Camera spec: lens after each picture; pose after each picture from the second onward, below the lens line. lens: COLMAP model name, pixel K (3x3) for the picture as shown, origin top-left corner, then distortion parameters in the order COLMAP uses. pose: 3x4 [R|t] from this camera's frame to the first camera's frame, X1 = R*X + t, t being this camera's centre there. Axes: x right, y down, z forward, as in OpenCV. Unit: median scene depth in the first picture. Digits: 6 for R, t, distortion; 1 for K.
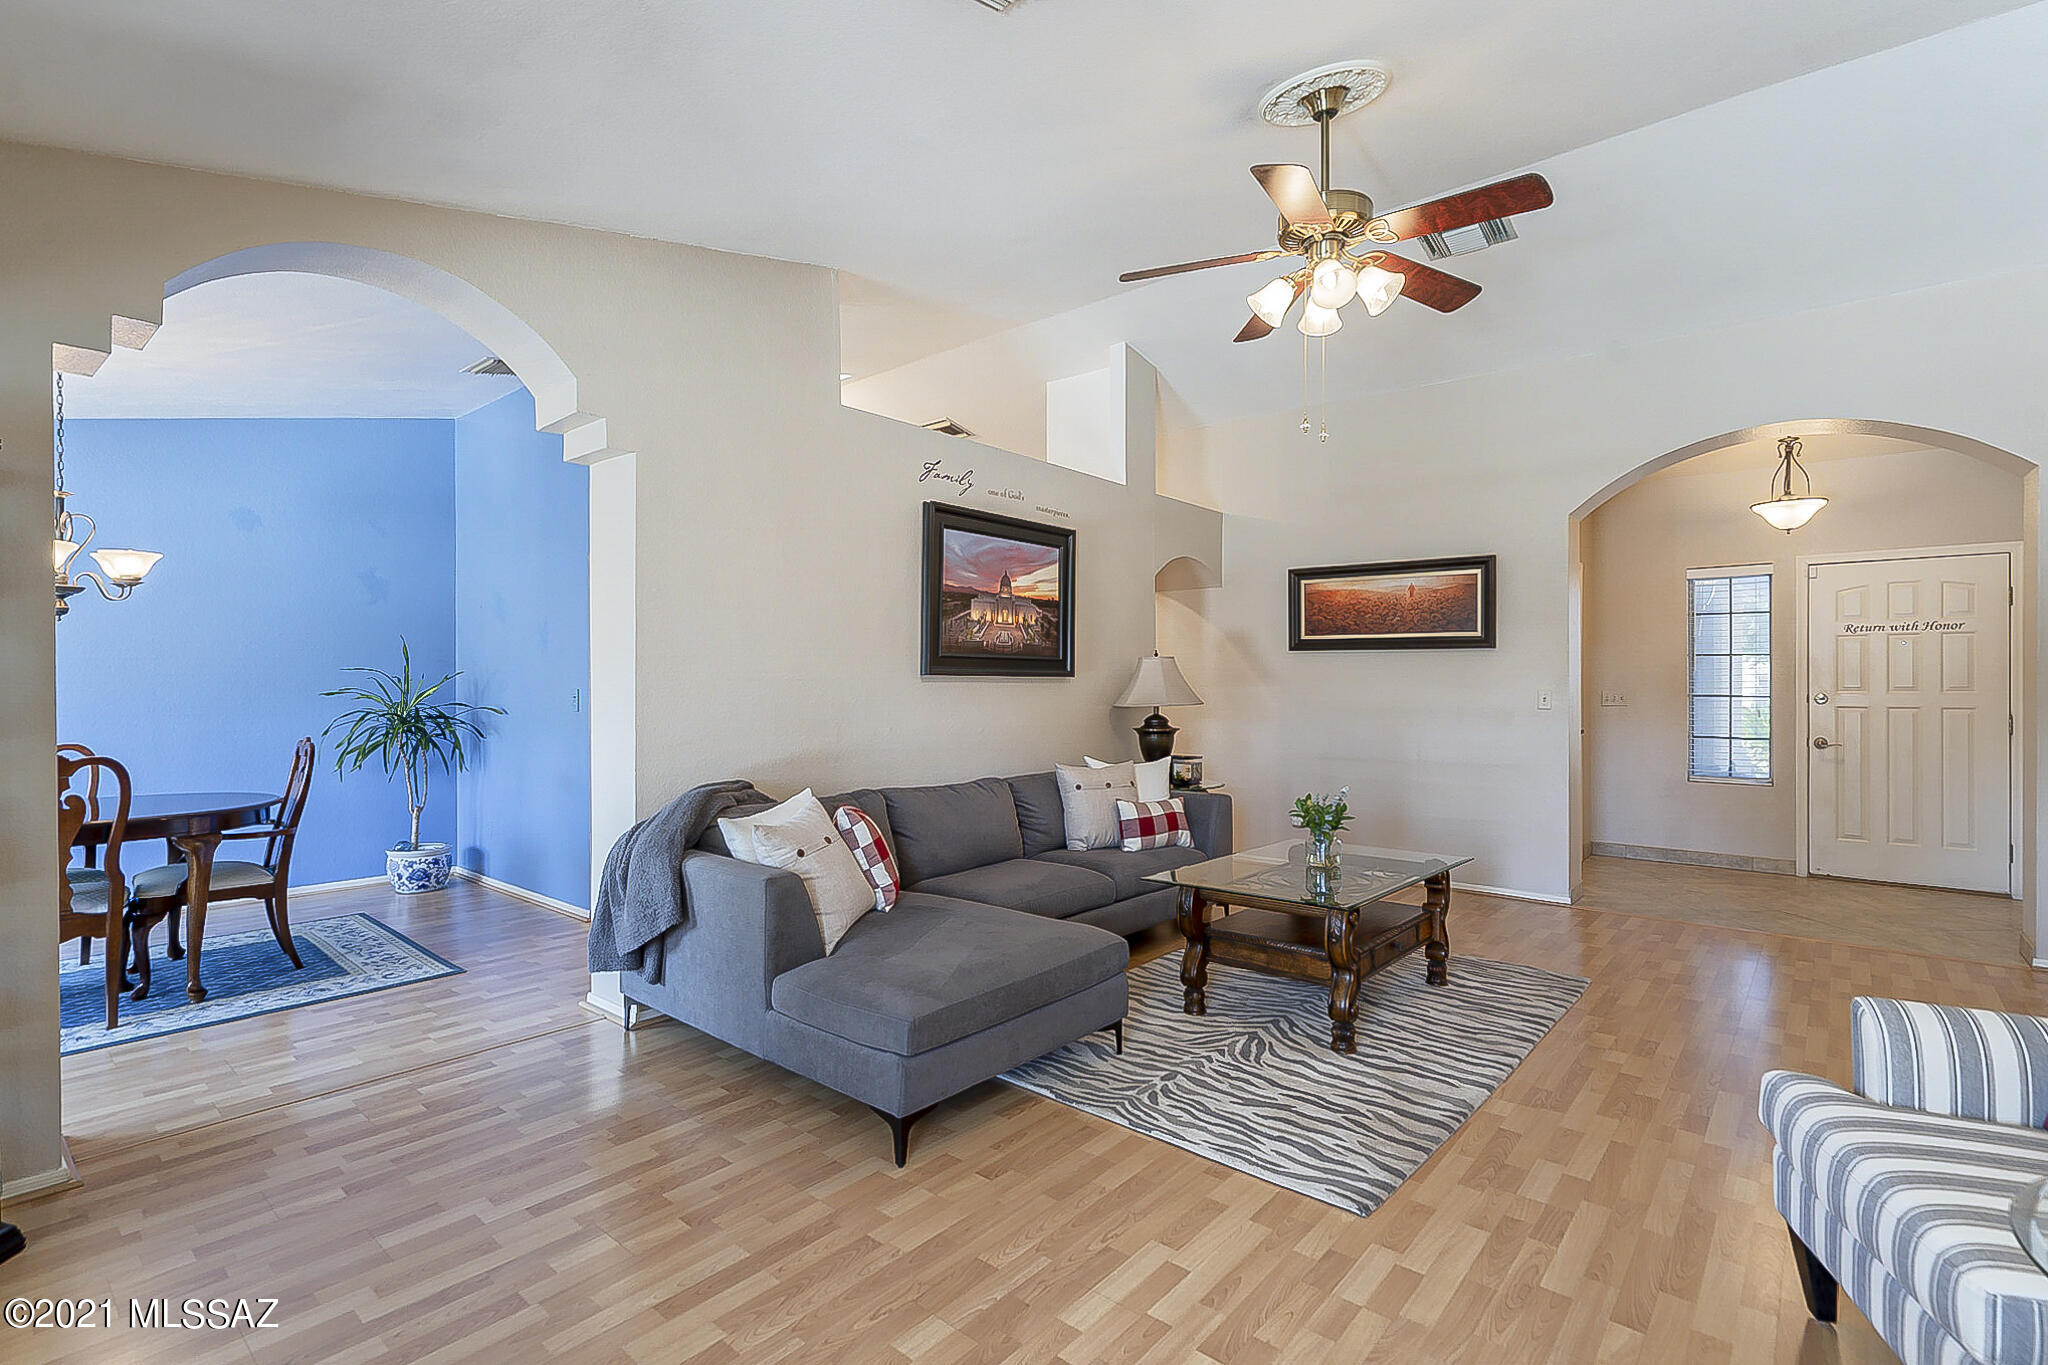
lens RADIAL K [[945.0, 0, 1036.9], [0, 945.0, 695.4], [0, 0, 1]] dist [0.005310, -0.002351]
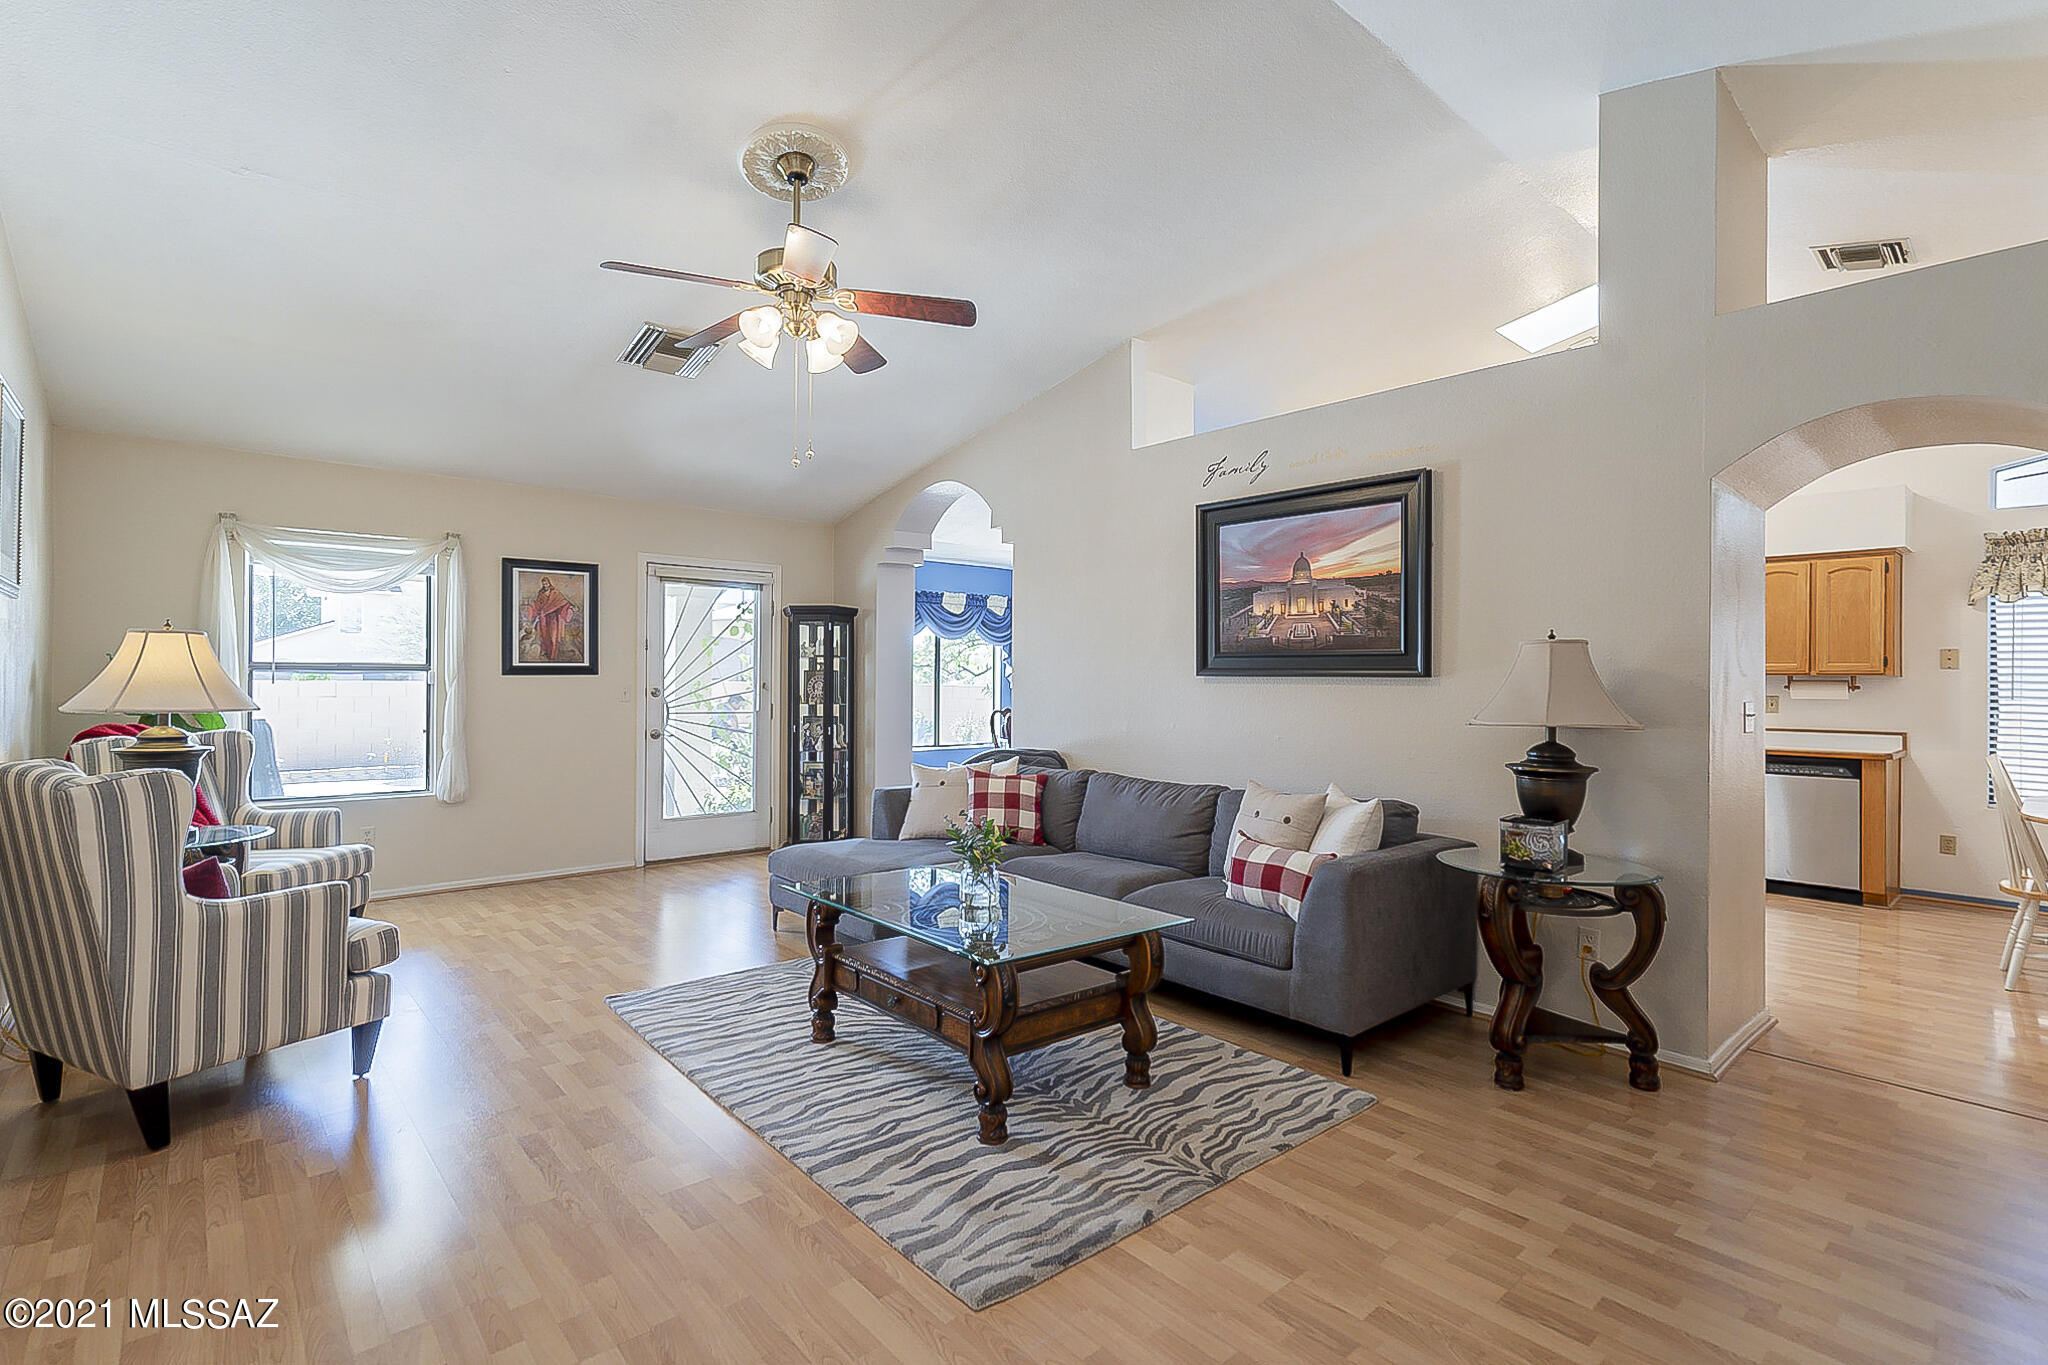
lens RADIAL K [[945.0, 0, 1010.2], [0, 945.0, 672.5], [0, 0, 1]] dist [0.005310, -0.002351]
pose [[-0.136250, 0.010515, -0.990619, 0.902775], [-0.002187, 0.999938, 0.010915, -0.033932], [0.990672, 0.003654, -0.136218, 0.907202]]
